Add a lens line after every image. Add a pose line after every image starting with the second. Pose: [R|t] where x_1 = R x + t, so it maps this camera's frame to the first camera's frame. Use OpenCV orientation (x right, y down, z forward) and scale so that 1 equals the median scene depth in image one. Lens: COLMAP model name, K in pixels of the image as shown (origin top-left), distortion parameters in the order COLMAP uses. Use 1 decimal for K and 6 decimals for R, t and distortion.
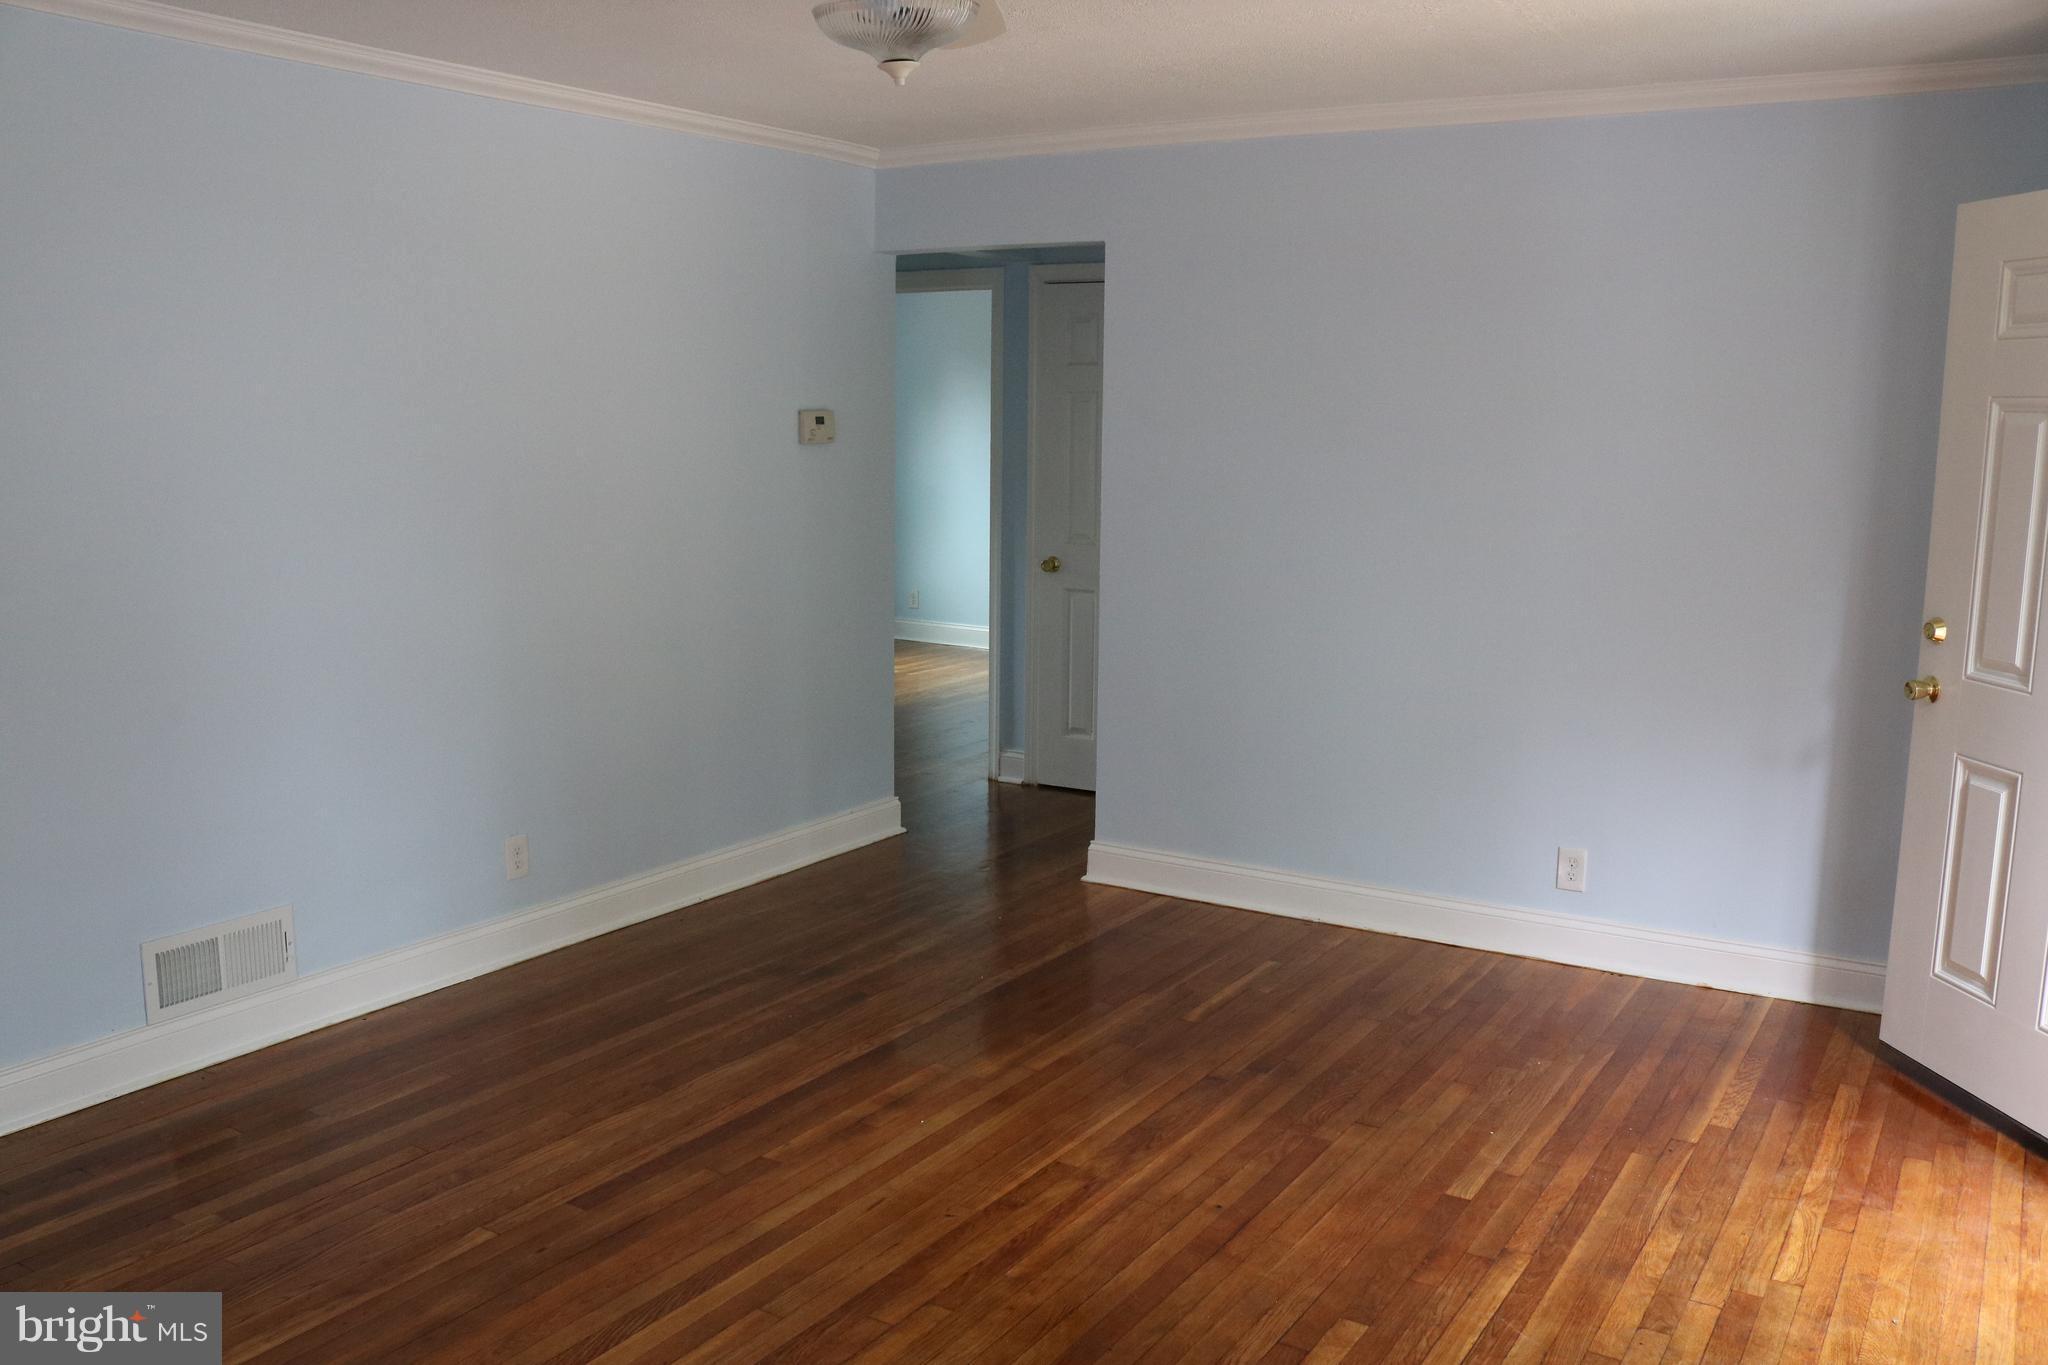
lens RADIAL K [[1678.1, 0, 966.4], [0, 1678.1, 700.6], [0, 0, 1]] dist [-0.125460, 0.090083]
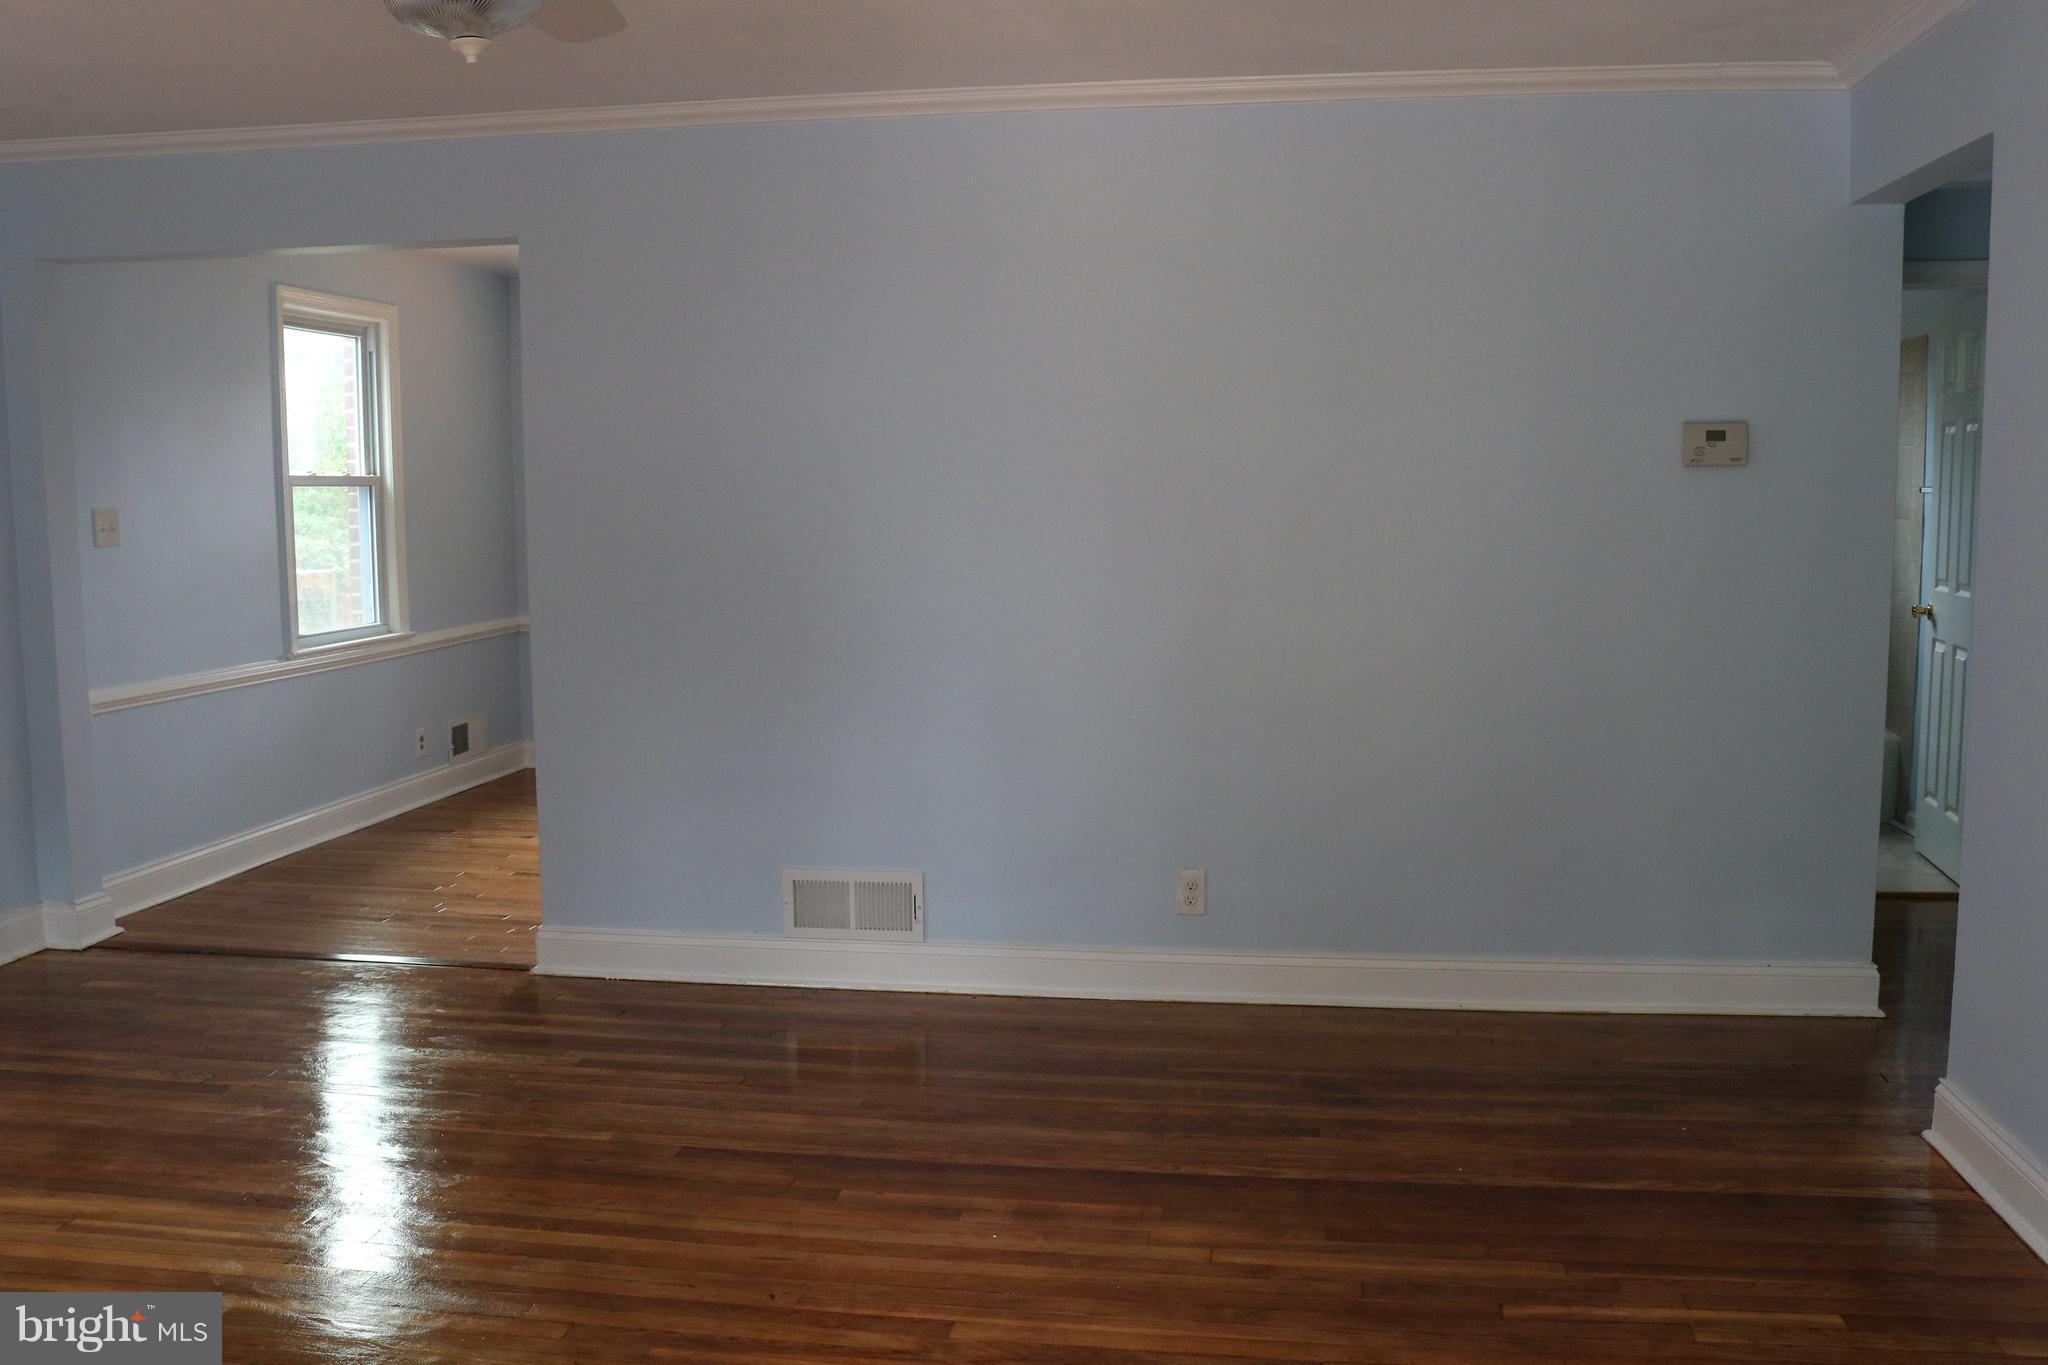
lens RADIAL K [[1710.5, 0, 1024.0], [0, 1710.5, 682.5], [0, 0, 1]] dist [-0.153444, 0.132615]
pose [[0.423303, 0.083832, -0.902101, 0.699804], [-0.140269, 0.989768, 0.026159, -0.046934], [0.895064, 0.115464, 0.430731, 0.593066]]
